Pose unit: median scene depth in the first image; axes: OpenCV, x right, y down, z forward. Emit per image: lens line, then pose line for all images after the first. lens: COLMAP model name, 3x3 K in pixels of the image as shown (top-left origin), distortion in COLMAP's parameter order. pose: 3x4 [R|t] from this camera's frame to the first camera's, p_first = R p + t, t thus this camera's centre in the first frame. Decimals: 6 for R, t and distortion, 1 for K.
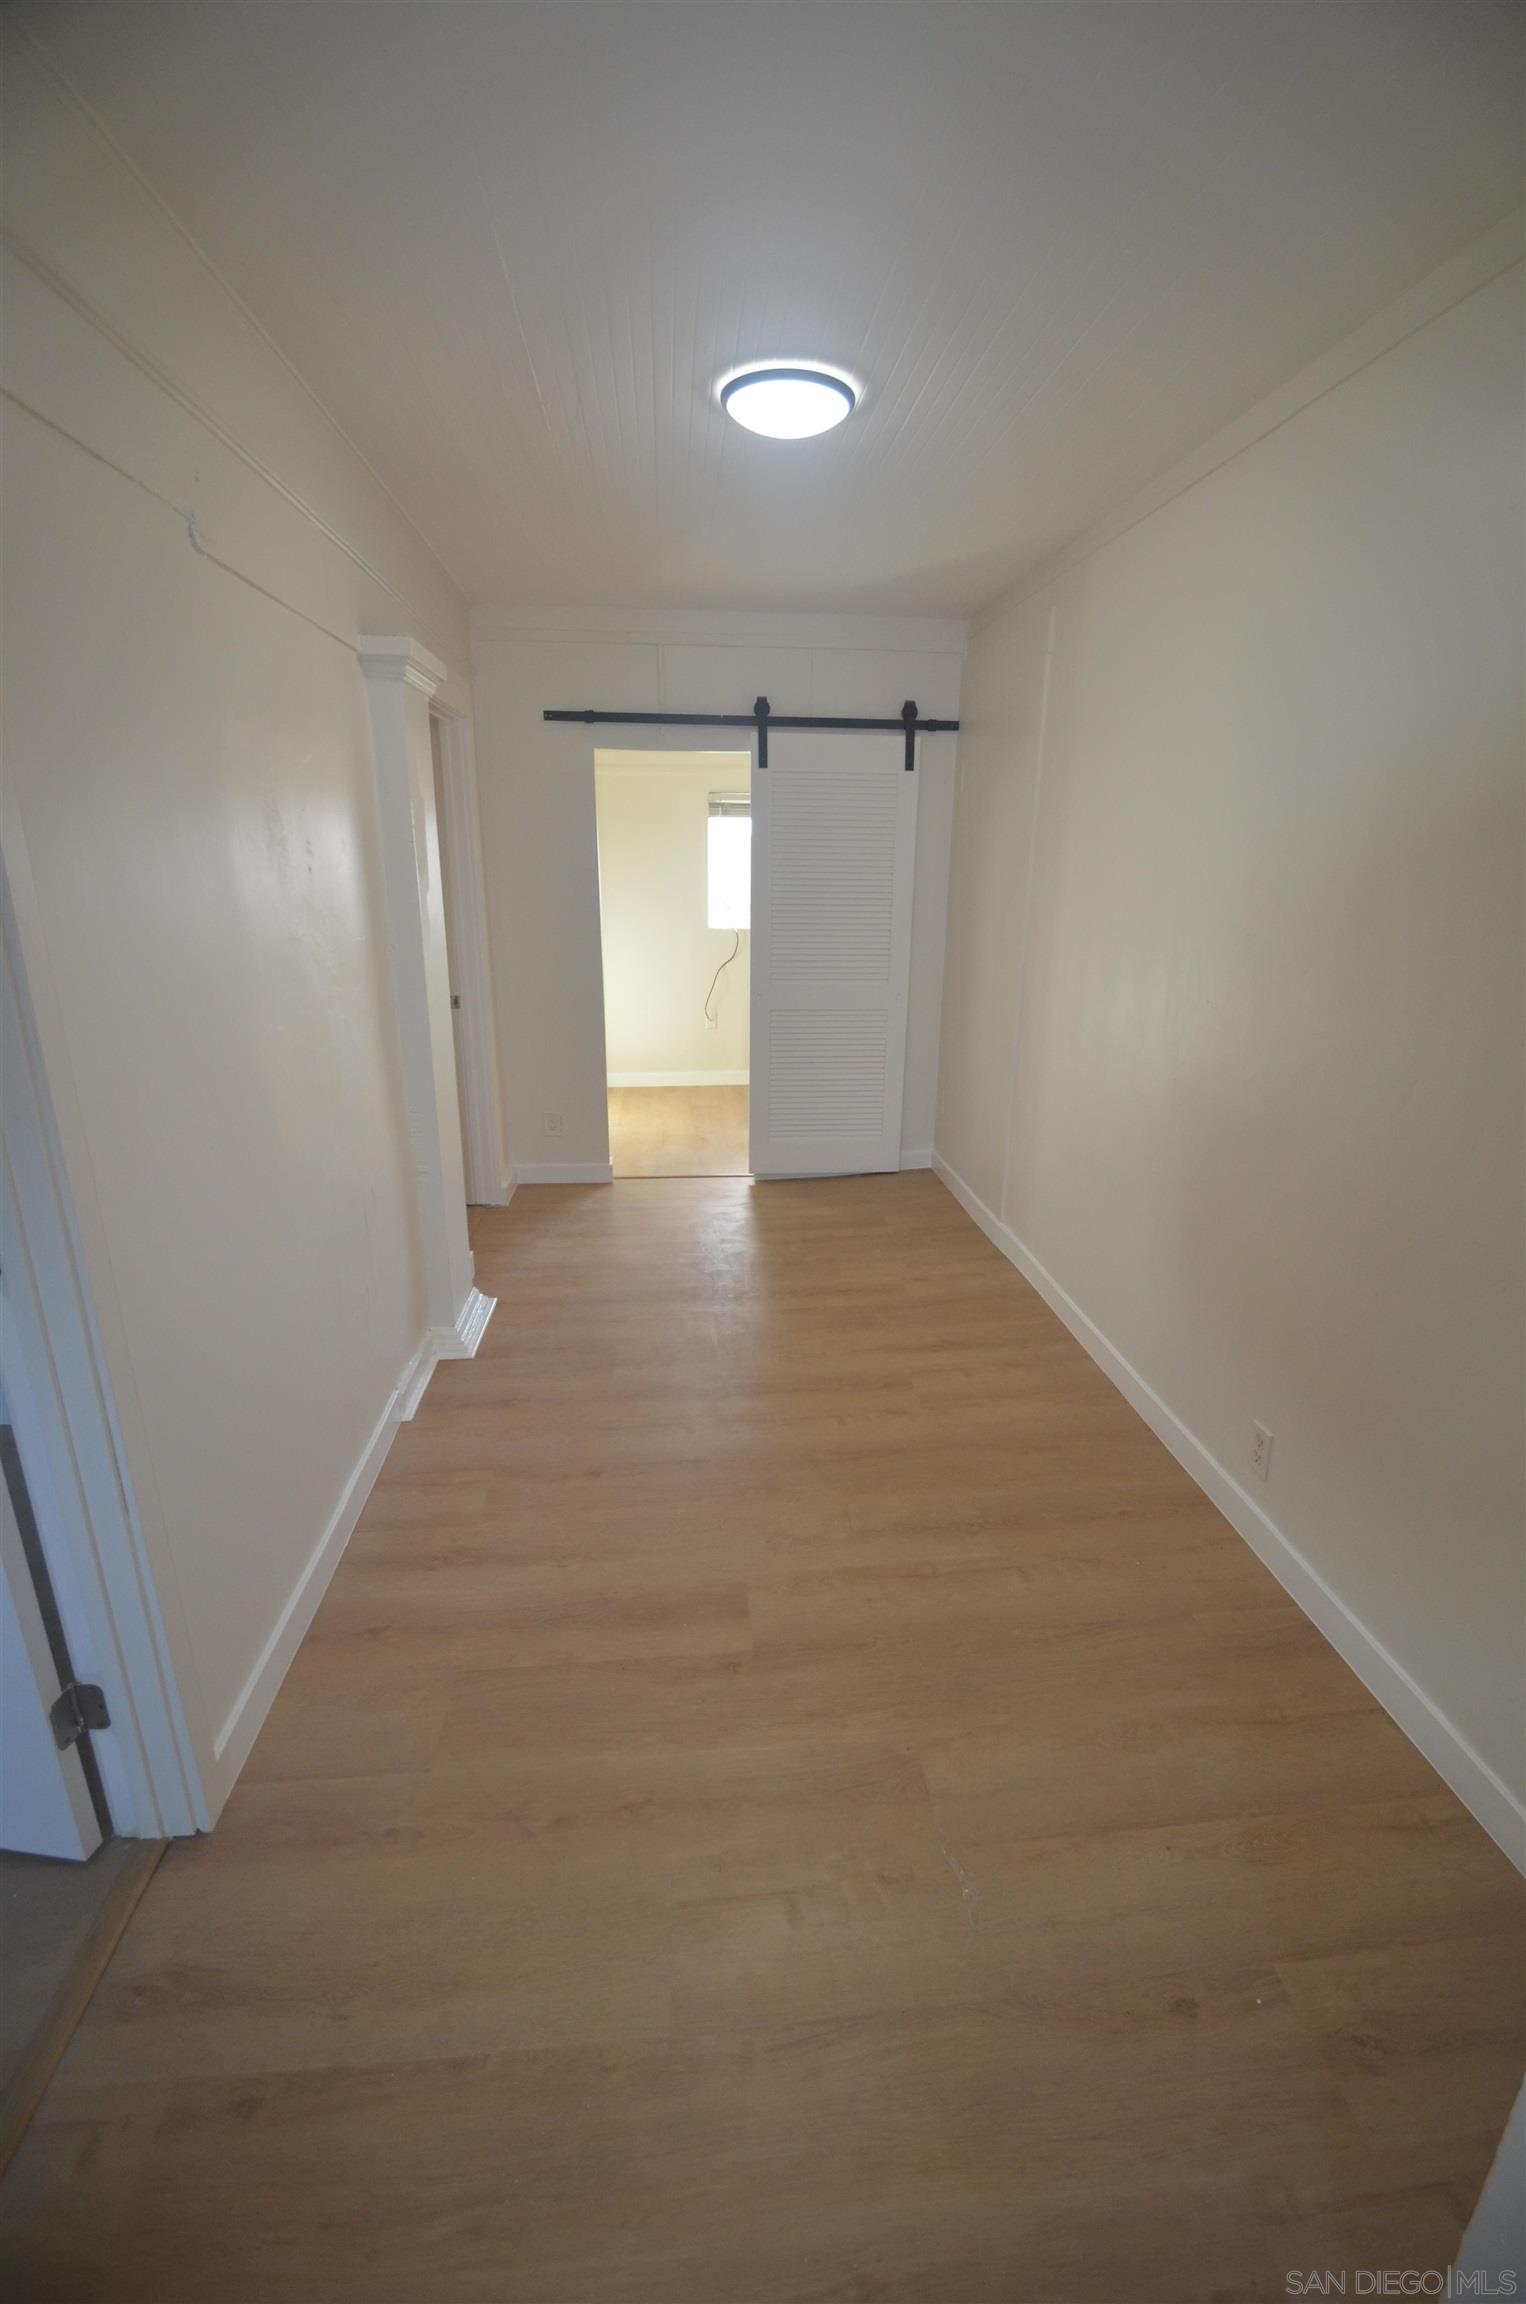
lens RADIAL K [[964.1, 0, 763.0], [0, 964.1, 1152.0], [0, 0, 1]] dist [-0.000301, 0.000089]
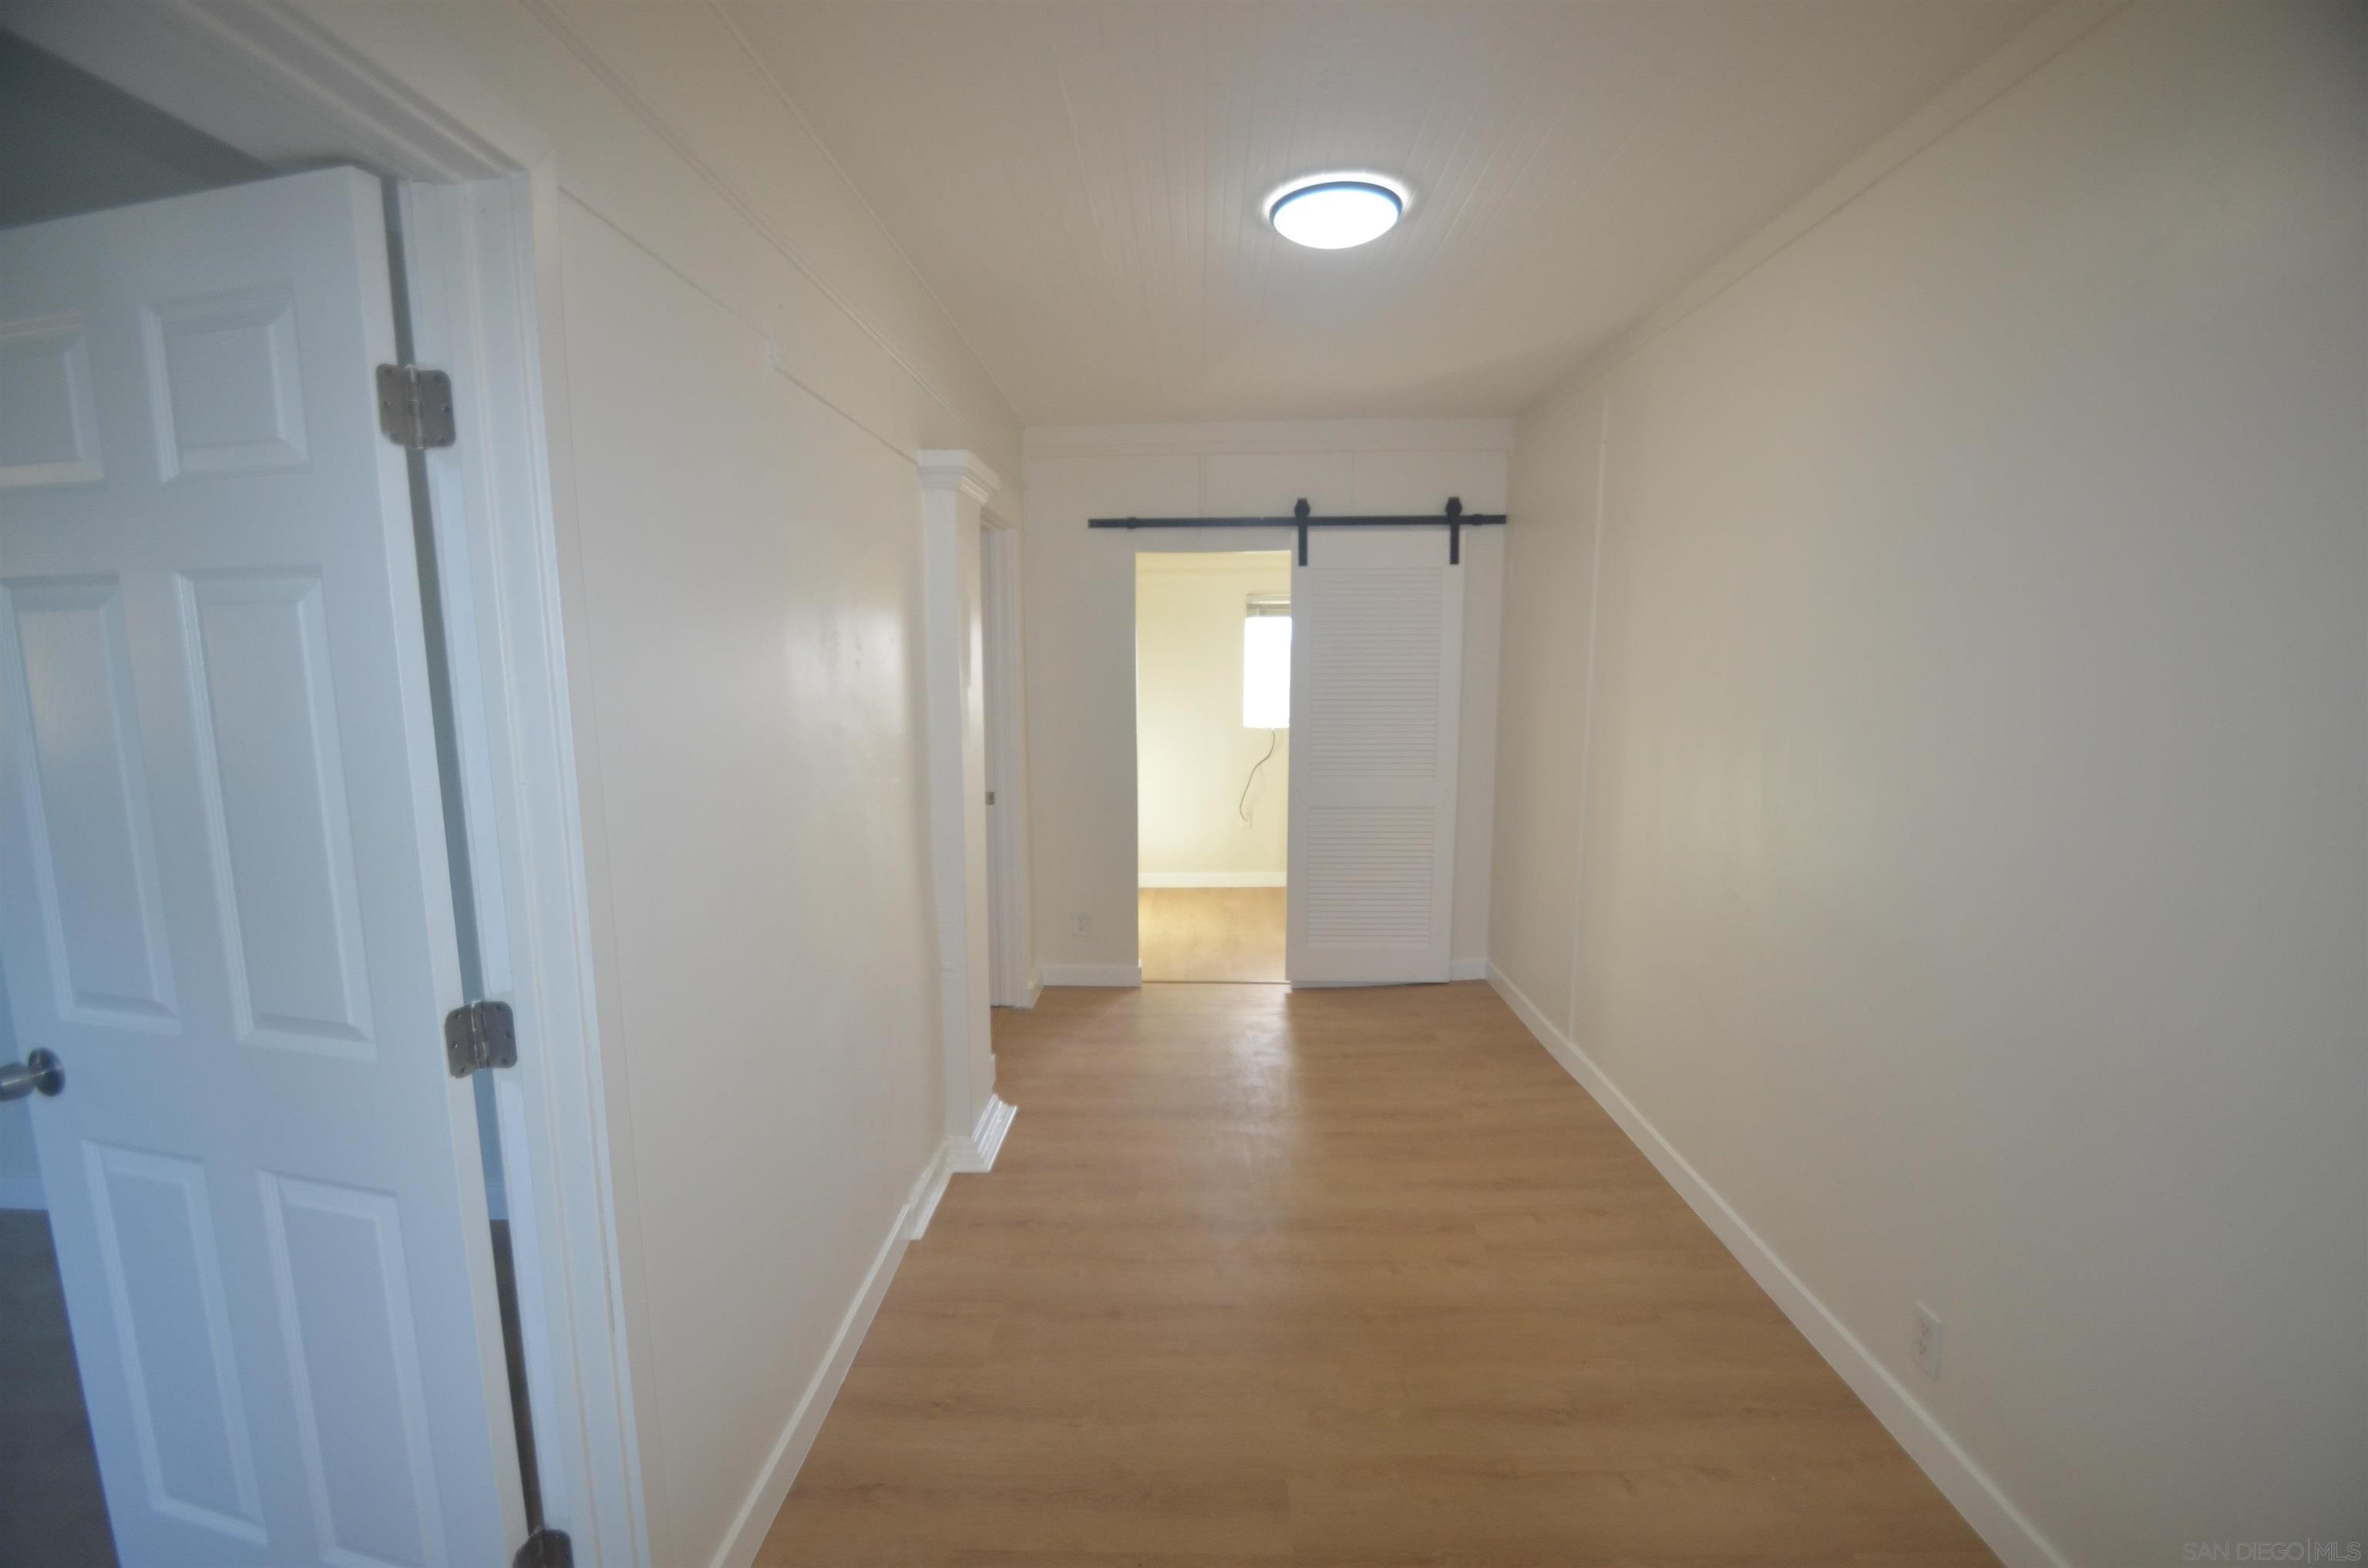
lens RADIAL K [[990.9, 0, 1179.2], [0, 990.9, 800.1], [0, 0, 1]] dist [-0.000301, 0.000089]
pose [[0.992992, 0.004507, -0.118096, -0.005749], [-0.023017, 0.987513, -0.155849, 0.002980], [0.115919, 0.157475, 0.980696, 0.022398]]
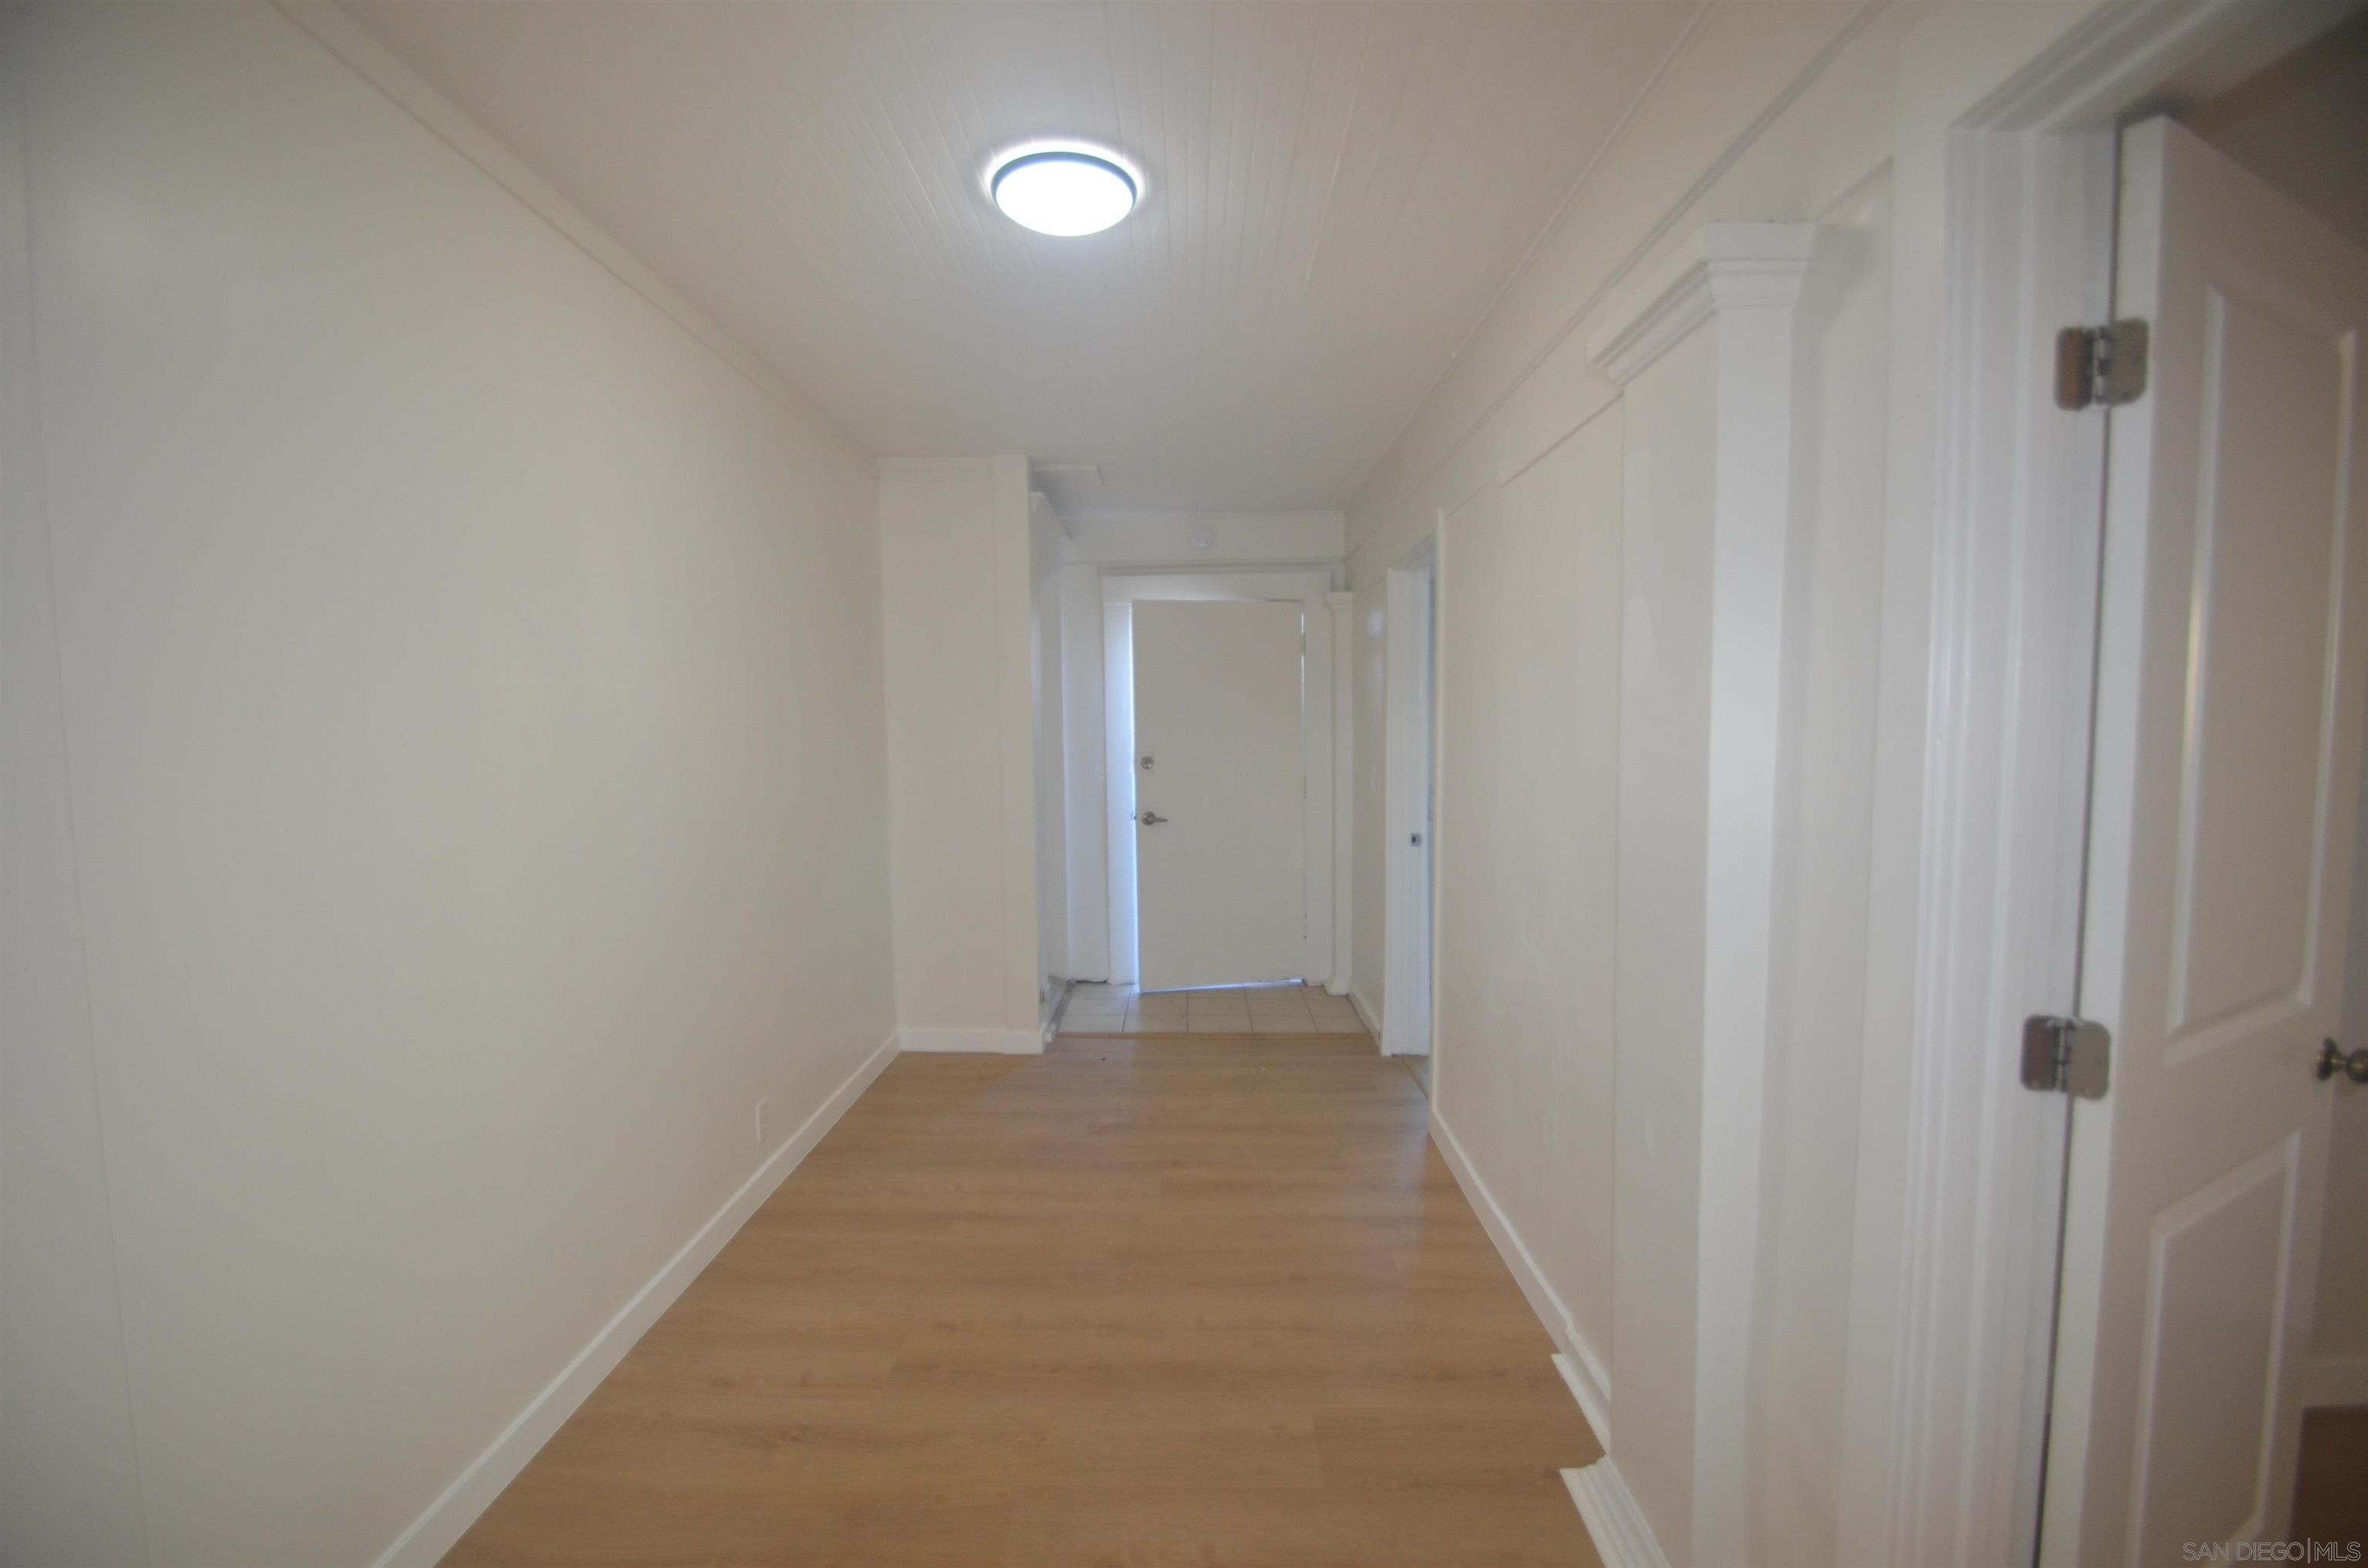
lens RADIAL K [[990.9, 0, 1179.2], [0, 990.9, 800.1], [0, 0, 1]] dist [-0.000301, 0.000089]
pose [[-0.994749, -0.007472, 0.102073, -0.104921], [0.030796, 0.929259, 0.368143, -0.338009], [-0.097603, 0.369353, -0.924149, 1.201978]]
